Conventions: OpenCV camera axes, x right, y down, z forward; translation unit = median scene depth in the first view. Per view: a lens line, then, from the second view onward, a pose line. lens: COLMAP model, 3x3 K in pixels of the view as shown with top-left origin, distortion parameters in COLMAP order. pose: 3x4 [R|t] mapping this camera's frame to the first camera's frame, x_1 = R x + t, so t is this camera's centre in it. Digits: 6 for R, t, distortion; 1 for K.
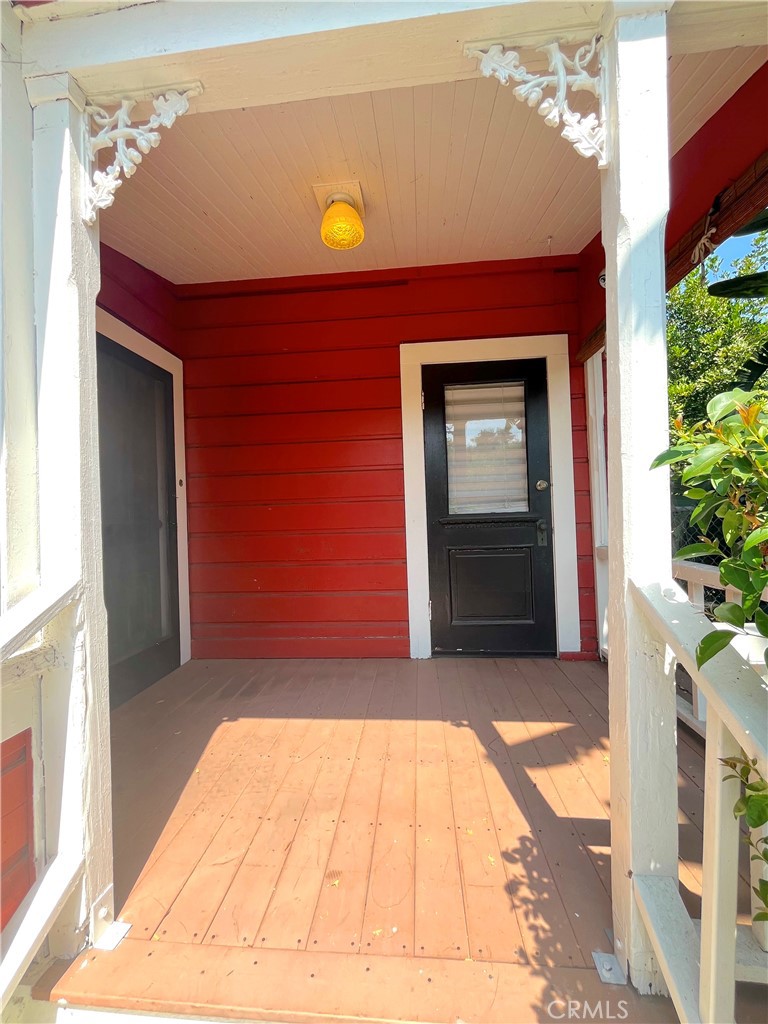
lens RADIAL K [[415.6, 0, 381.6], [0, 415.6, 513.2], [0, 0, 1]] dist [-0.001838, -0.001167]
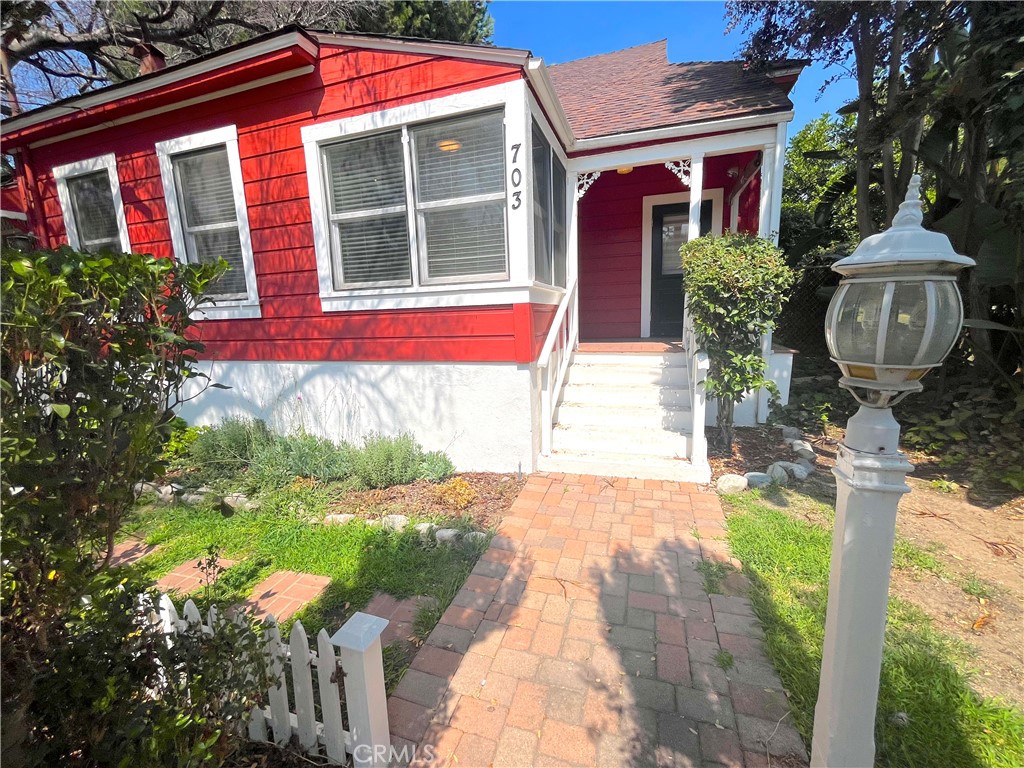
lens RADIAL K [[415.6, 0, 511.8], [0, 415.6, 381.9], [0, 0, 1]] dist [-0.001838, -0.001167]
pose [[0.973897, 0.037938, -0.223796, -0.295527], [0.002209, 0.984303, 0.176472, 0.503026], [0.226978, -0.172360, 0.958527, -4.131187]]
